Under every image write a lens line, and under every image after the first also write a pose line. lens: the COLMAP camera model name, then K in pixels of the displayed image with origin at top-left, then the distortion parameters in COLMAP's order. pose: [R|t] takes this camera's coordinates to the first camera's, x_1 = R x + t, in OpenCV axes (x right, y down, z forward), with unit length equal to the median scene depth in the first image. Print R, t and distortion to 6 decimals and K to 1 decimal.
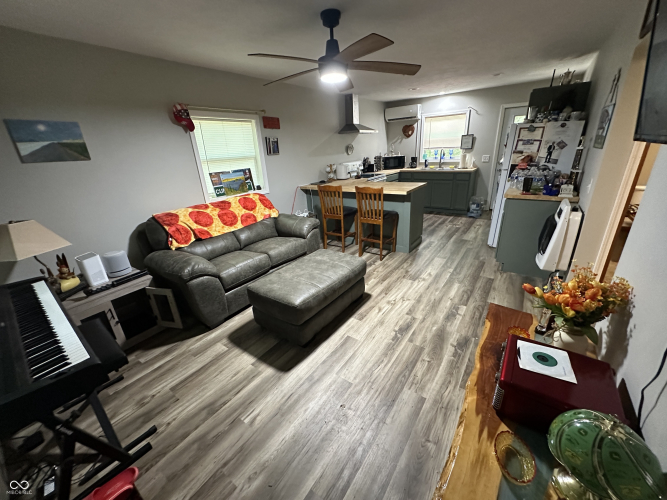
lens RADIAL K [[267.8, 0, 333.5], [0, 267.8, 250.0], [0, 0, 1]] dist [0.001778, -0.000003]
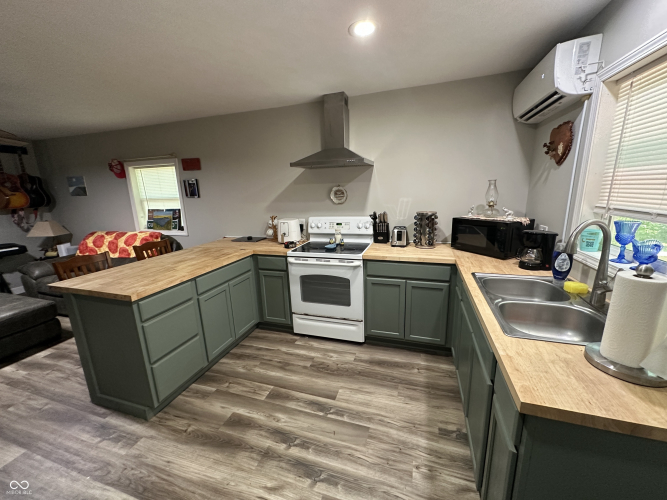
lens RADIAL K [[267.8, 0, 333.5], [0, 267.8, 250.0], [0, 0, 1]] dist [0.001778, -0.000003]
pose [[0.300846, 0.247866, -0.920899, 0.843532], [-0.330592, 0.932864, 0.143086, -0.498288], [0.894539, 0.261395, 0.362591, 1.193577]]
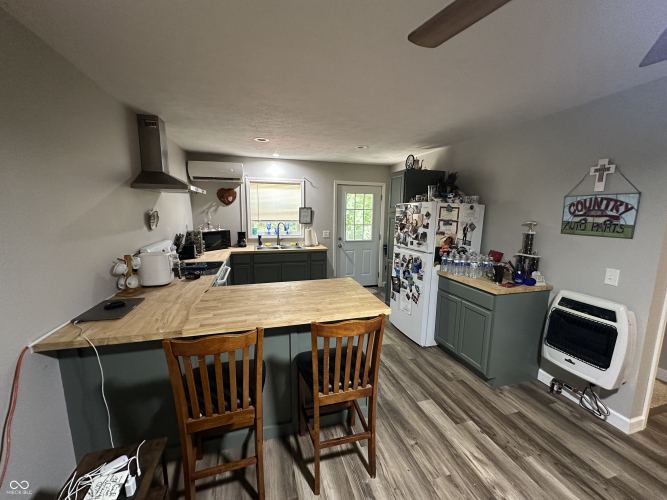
lens RADIAL K [[267.8, 0, 333.5], [0, 267.8, 250.0], [0, 0, 1]] dist [0.001778, -0.000003]
pose [[0.618582, -0.058037, 0.783574, -0.174438], [0.242325, 0.962746, -0.119993, -0.268283], [-0.747419, 0.264105, 0.609601, 0.683930]]
